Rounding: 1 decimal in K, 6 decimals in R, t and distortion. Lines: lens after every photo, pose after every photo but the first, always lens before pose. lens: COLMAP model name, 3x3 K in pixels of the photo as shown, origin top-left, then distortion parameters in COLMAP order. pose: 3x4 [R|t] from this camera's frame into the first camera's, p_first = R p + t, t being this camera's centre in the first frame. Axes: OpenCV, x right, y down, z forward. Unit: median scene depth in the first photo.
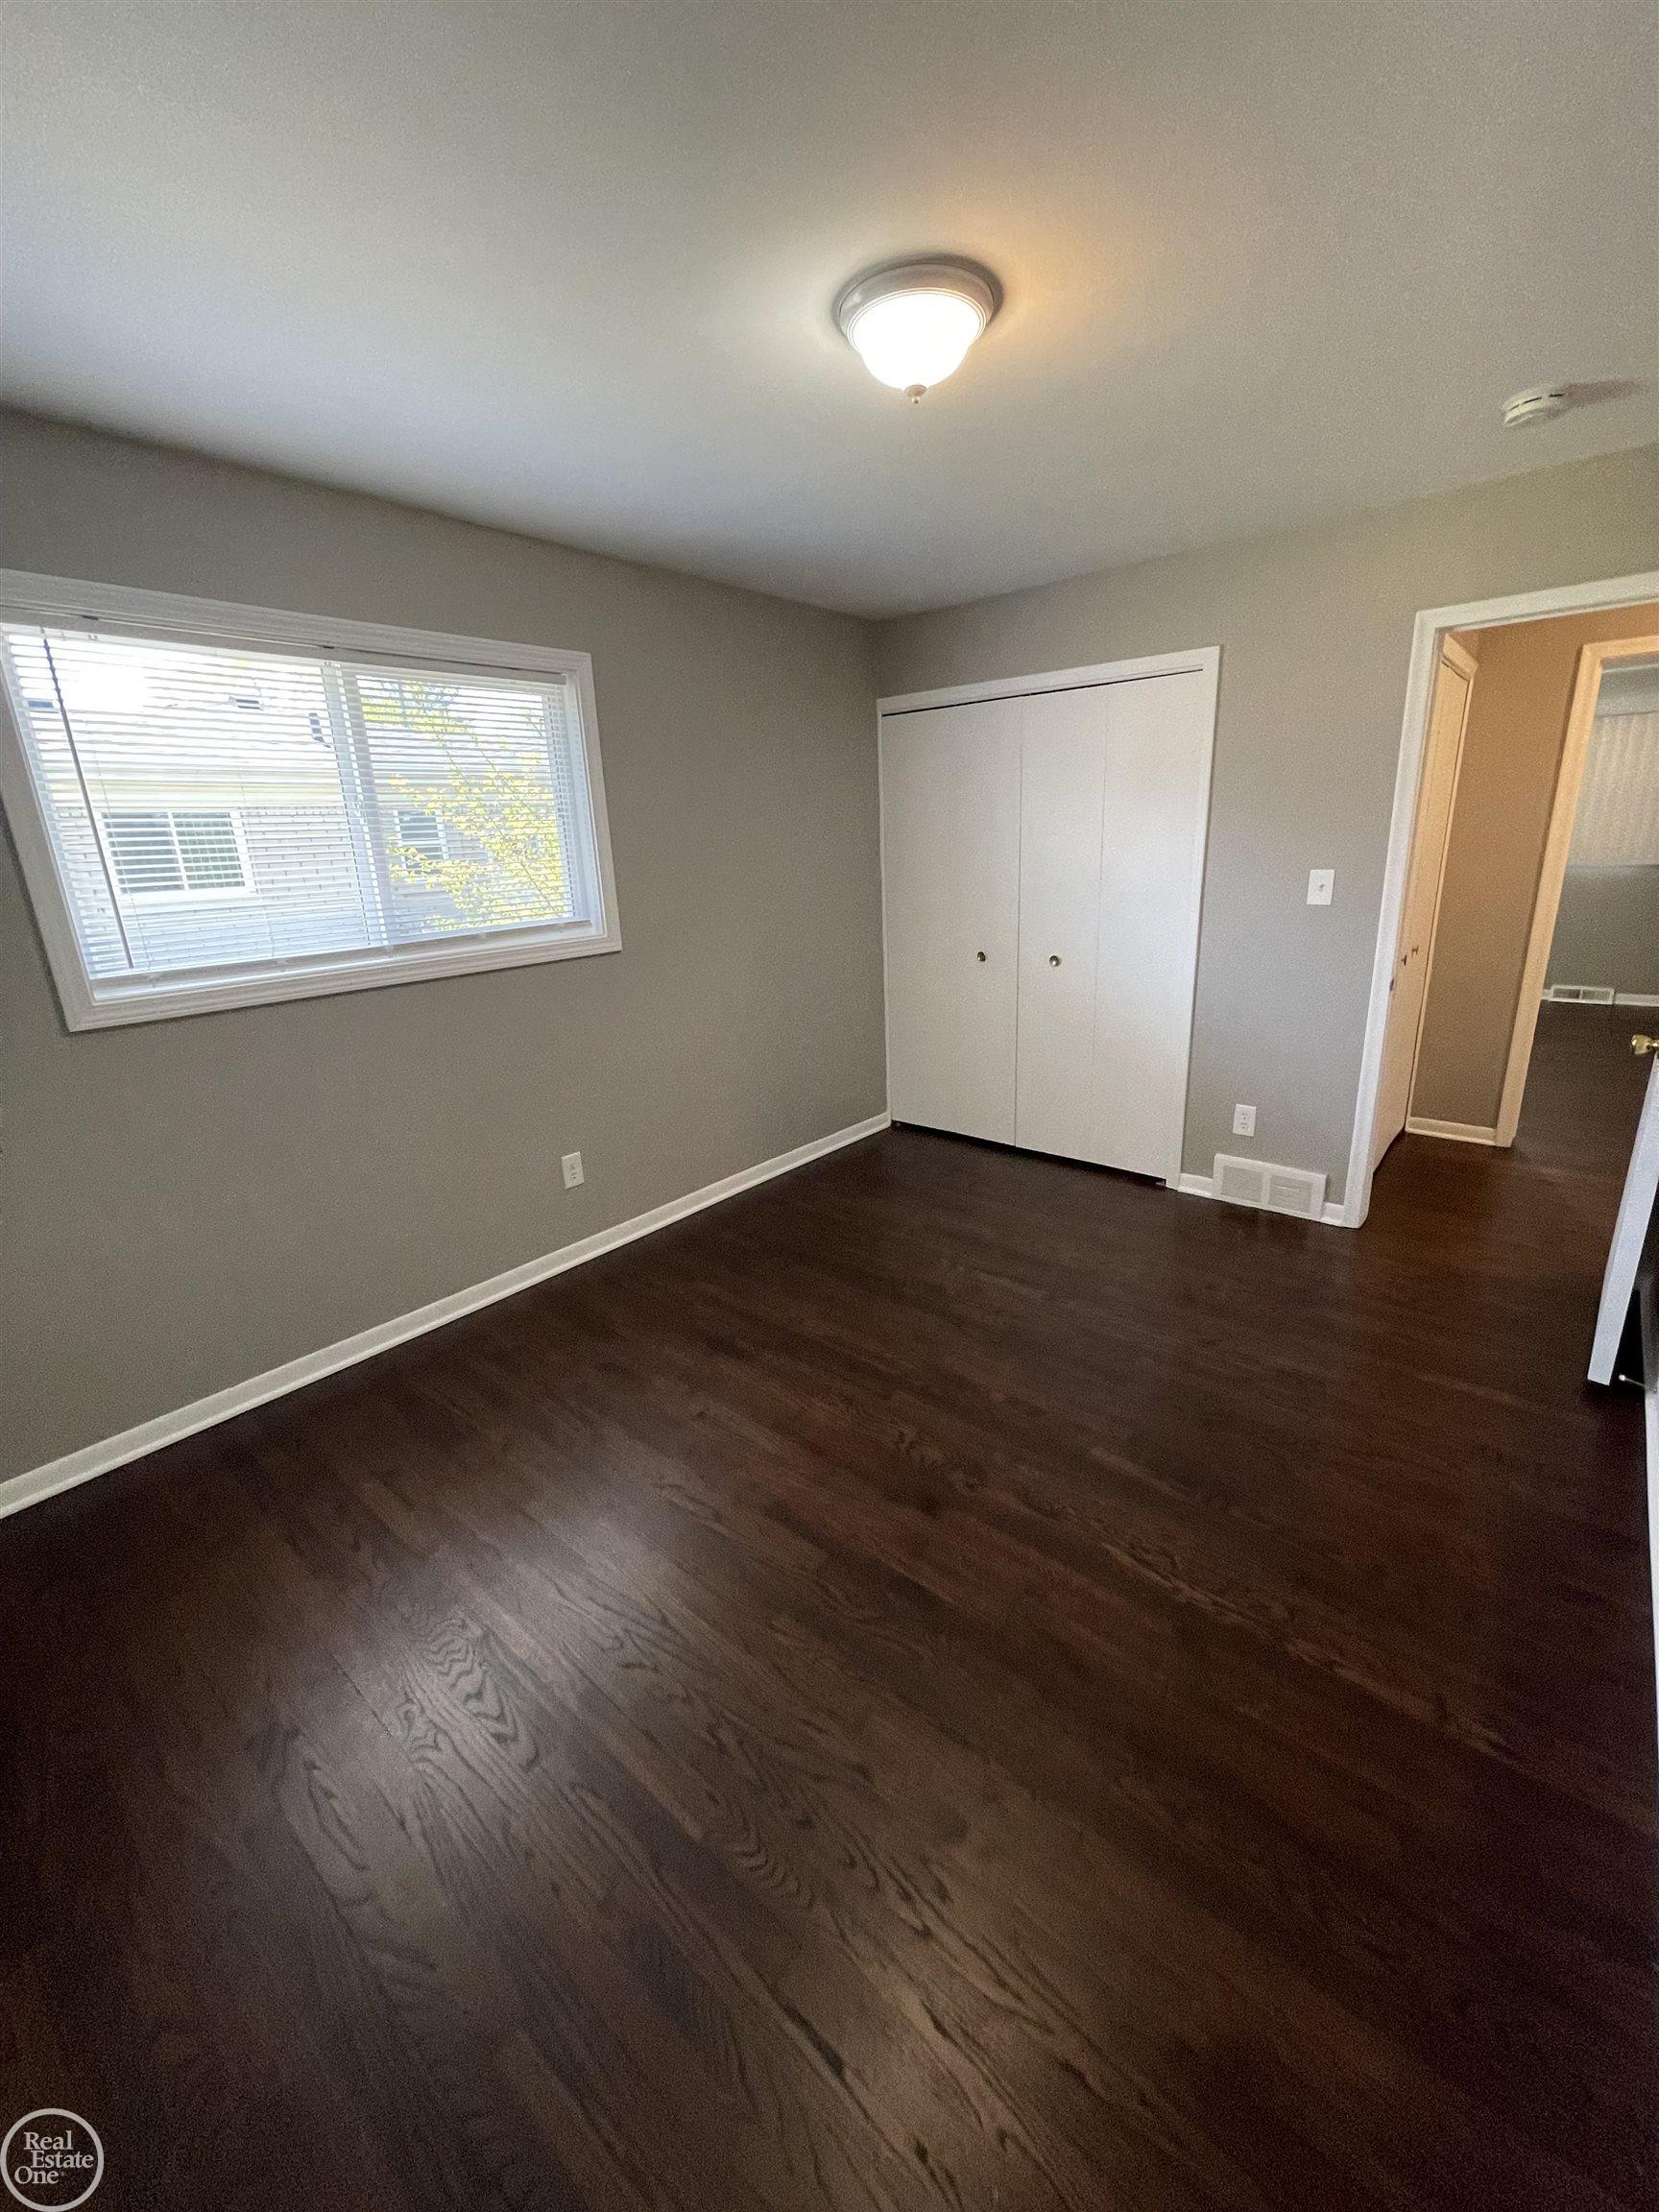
lens RADIAL K [[890.0, 0, 841.3], [0, 890.0, 1092.3], [0, 0, 1]] dist [-0.006208, 0.000140]
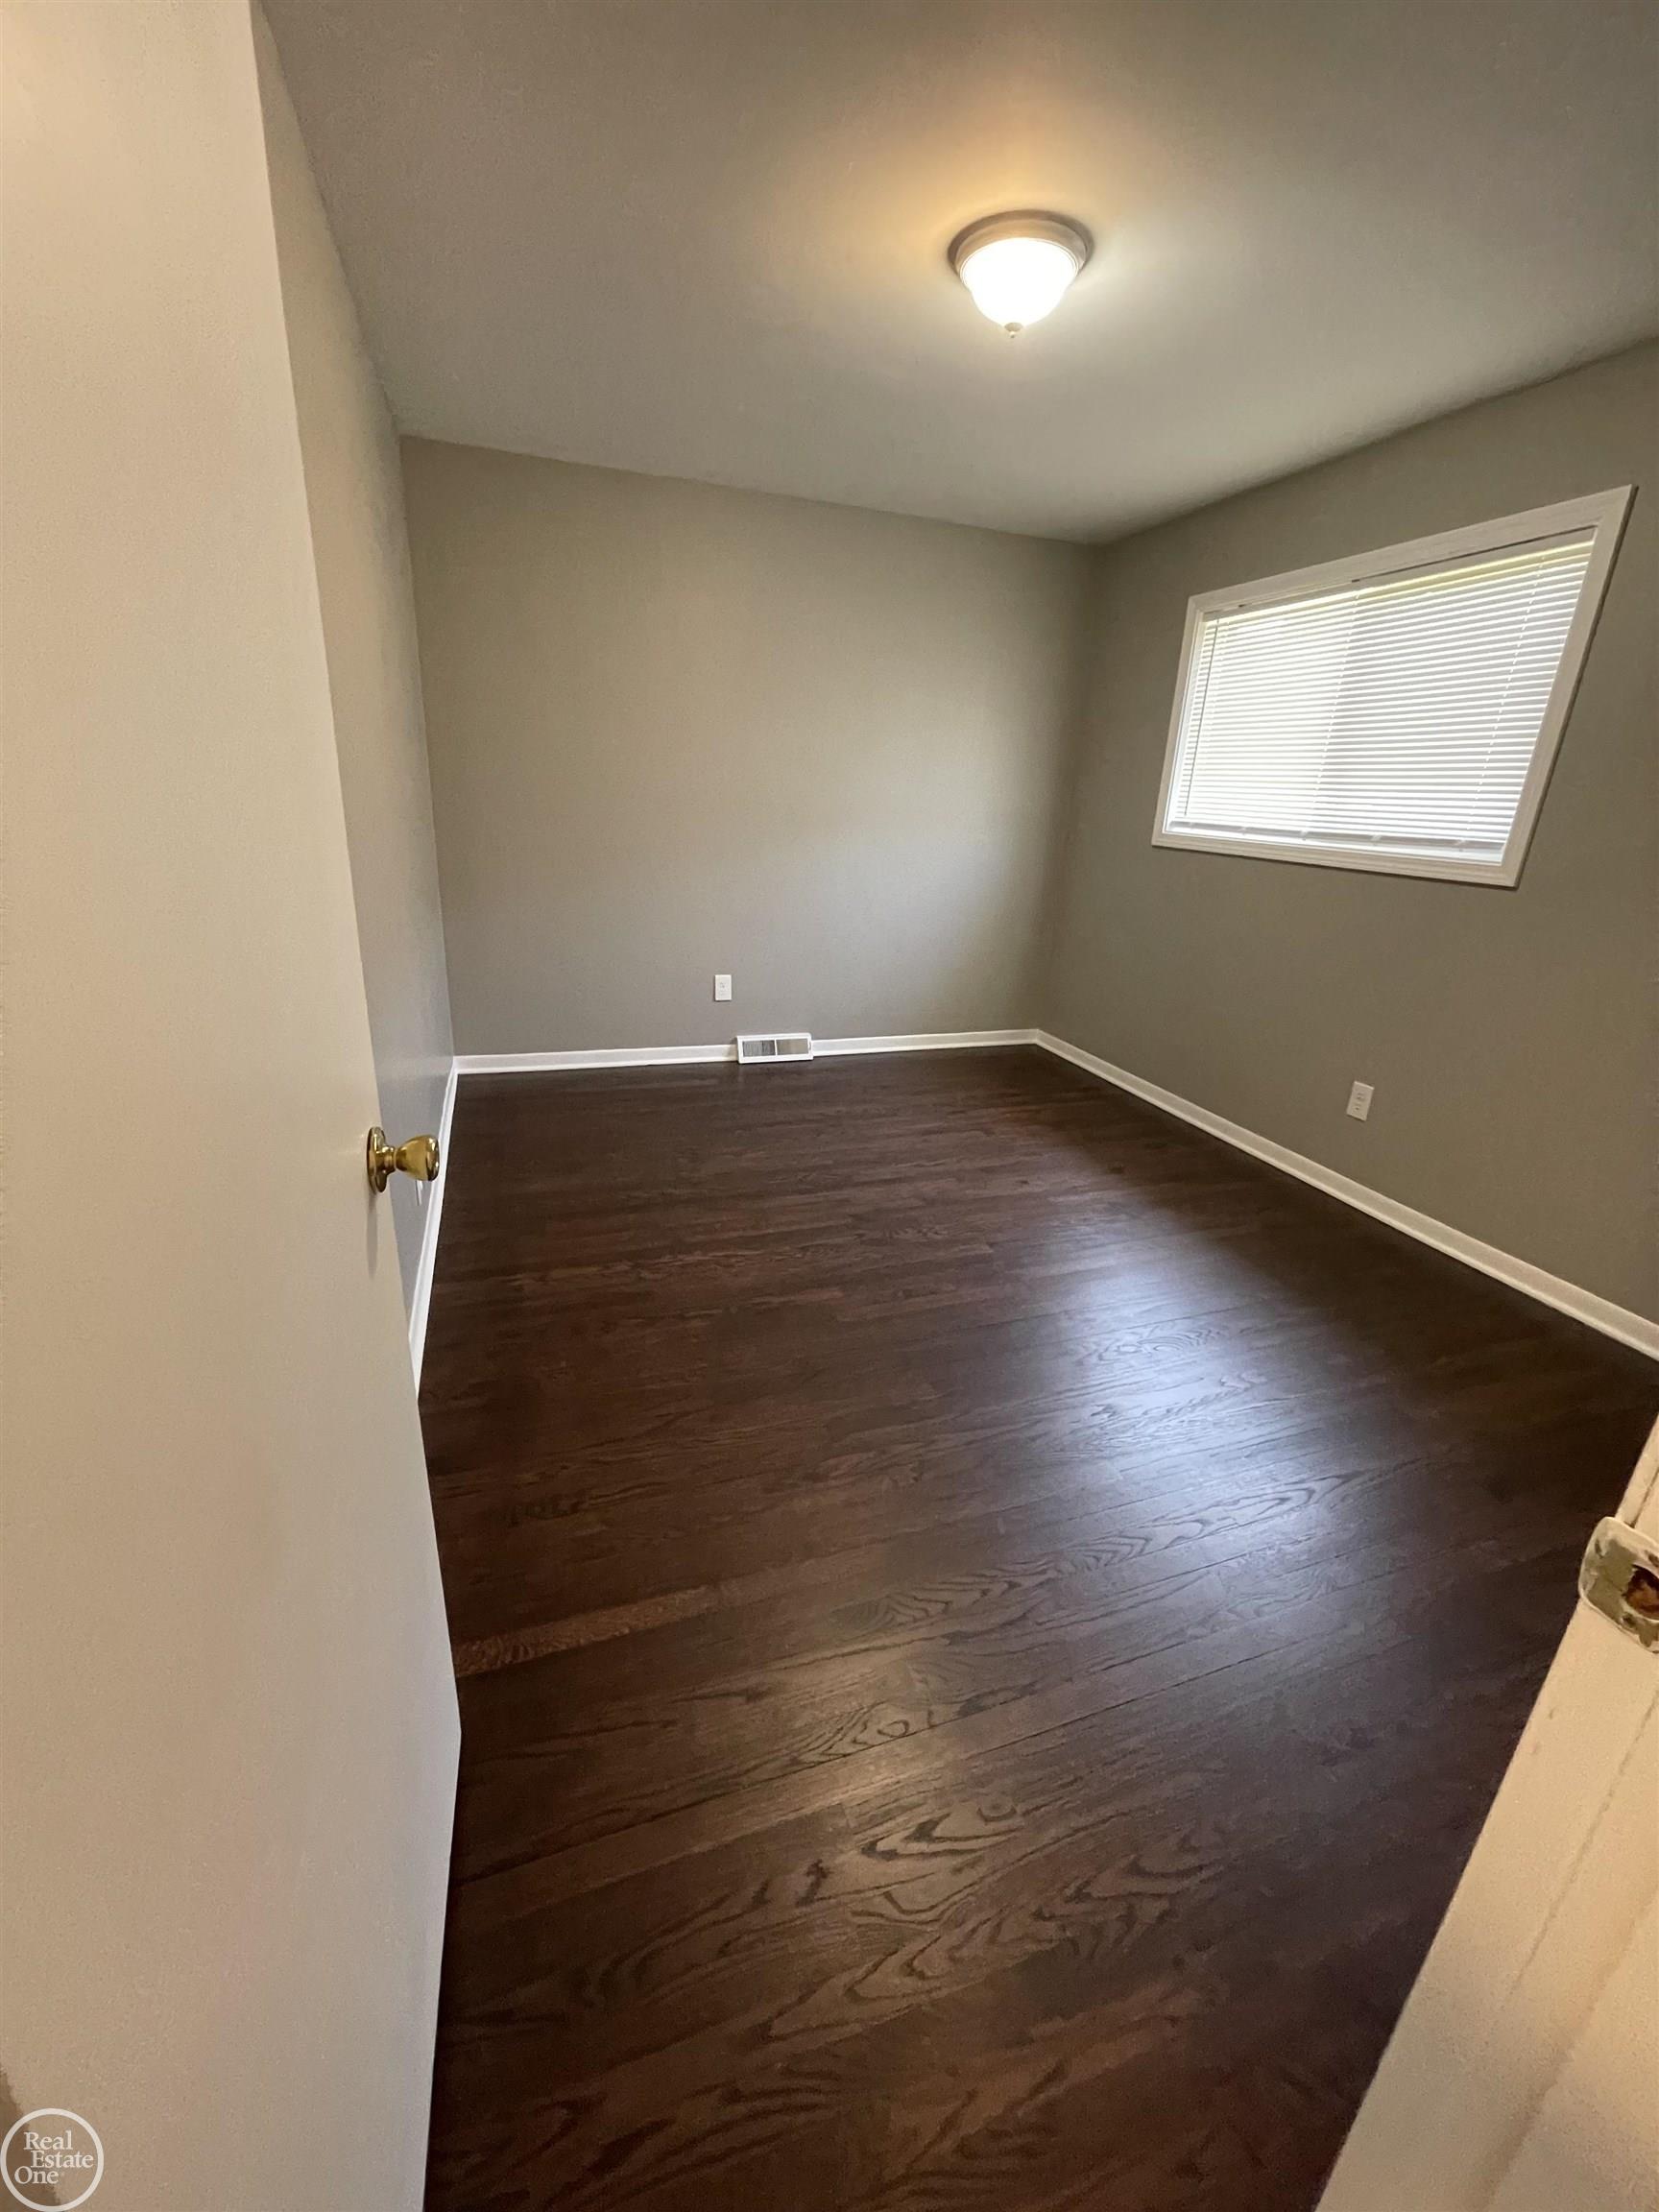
lens RADIAL K [[880.0, 0, 832.7], [0, 880.0, 1097.5], [0, 0, 1]] dist [0.001007, -0.002736]
pose [[-0.505556, 0.294998, -0.810795, 1.154156], [-0.267221, 0.839989, 0.472241, -0.321314], [0.820369, 0.455406, -0.345832, 1.324214]]
